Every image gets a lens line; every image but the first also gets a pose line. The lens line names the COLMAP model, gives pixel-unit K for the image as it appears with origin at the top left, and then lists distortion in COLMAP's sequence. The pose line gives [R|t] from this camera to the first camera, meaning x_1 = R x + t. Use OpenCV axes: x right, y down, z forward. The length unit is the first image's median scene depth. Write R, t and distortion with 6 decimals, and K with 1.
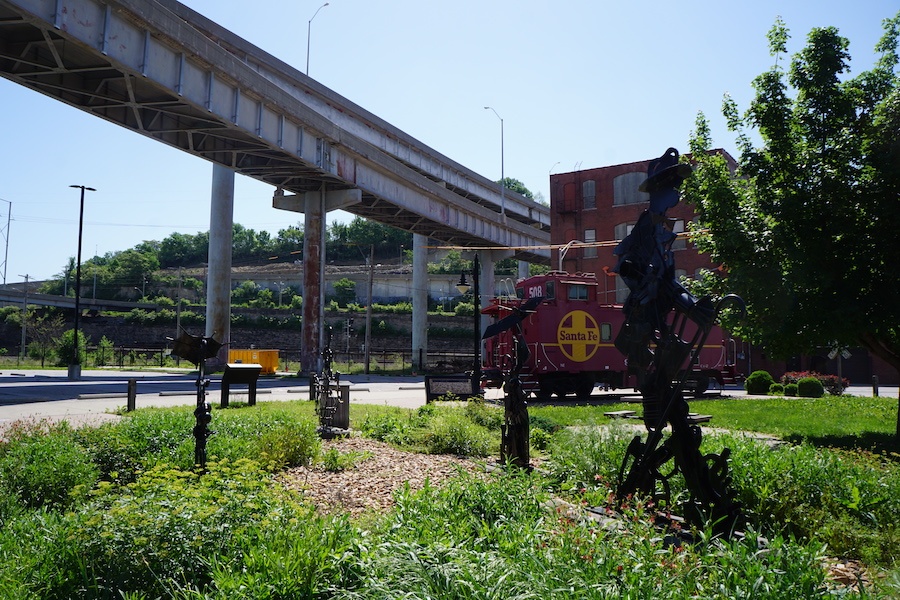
lens RADIAL K [[639.2, 0, 450.0], [0, 639.2, 300.0], [0, 0, 1]] dist [-0.097367, -0.002240]
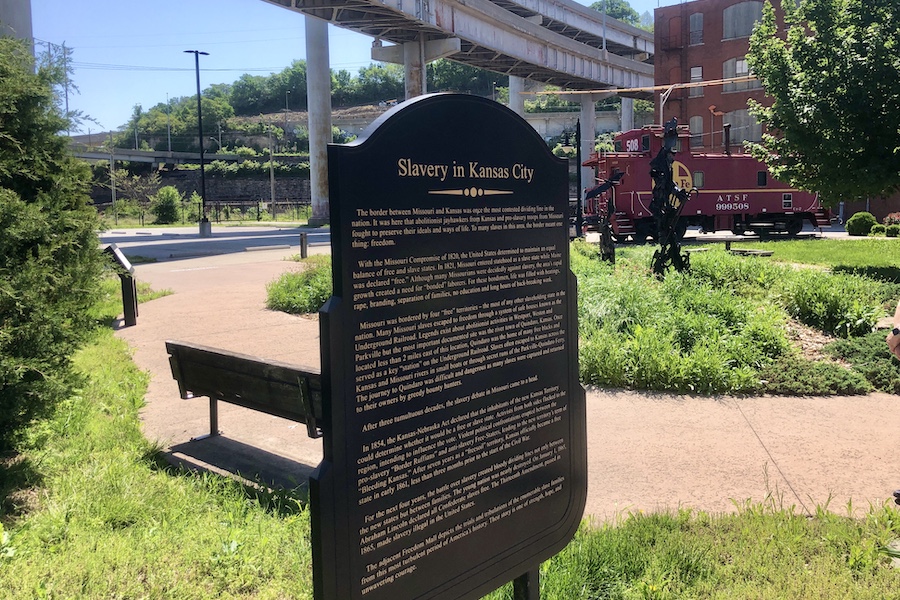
lens RADIAL K [[1000.5, 0, 450.0], [0, 1000.5, 300.0], [0, 0, 1]] dist [0.015054, 0.014512]
pose [[0.996774, -0.015854, -0.078684, -0.035339], [0.030980, 0.980328, 0.194928, -0.071991], [0.074046, -0.196736, 0.977656, -0.567218]]
